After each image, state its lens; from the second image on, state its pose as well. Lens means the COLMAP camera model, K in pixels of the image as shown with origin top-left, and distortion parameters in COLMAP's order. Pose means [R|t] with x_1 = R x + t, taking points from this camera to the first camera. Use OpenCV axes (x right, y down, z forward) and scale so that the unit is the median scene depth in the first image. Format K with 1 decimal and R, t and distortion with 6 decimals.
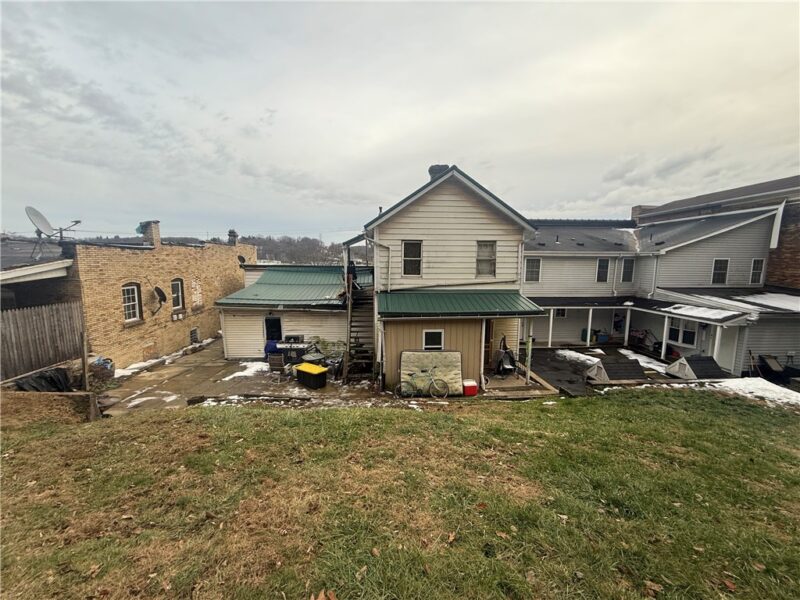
lens RADIAL K [[315.2, 0, 400.0], [0, 315.2, 300.0], [0, 0, 1]] dist [0.000368, -0.000030]
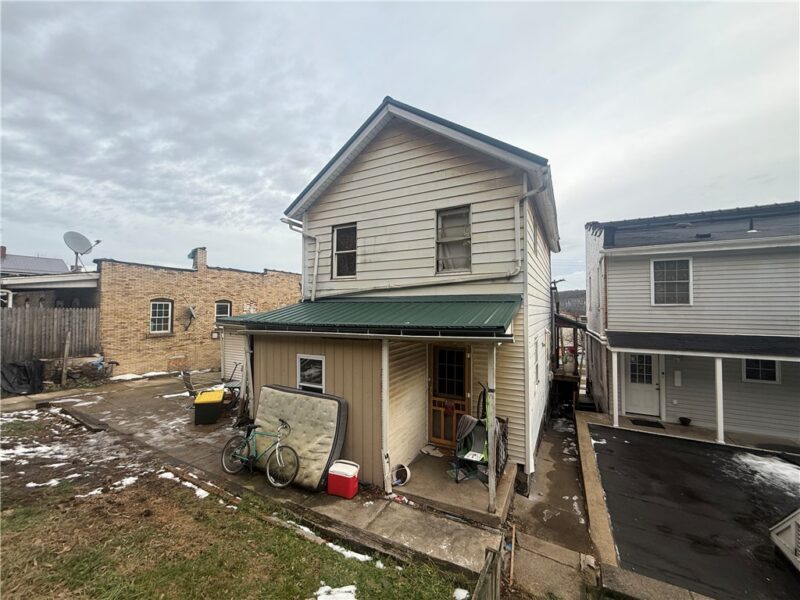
lens RADIAL K [[315.2, 0, 400.0], [0, 315.2, 300.0], [0, 0, 1]] dist [0.000368, -0.000030]
pose [[0.851662, -0.019036, -0.523746, 0.482869], [-0.063062, 0.988357, -0.138468, 0.055725], [0.520284, 0.150956, 0.840546, 0.509909]]
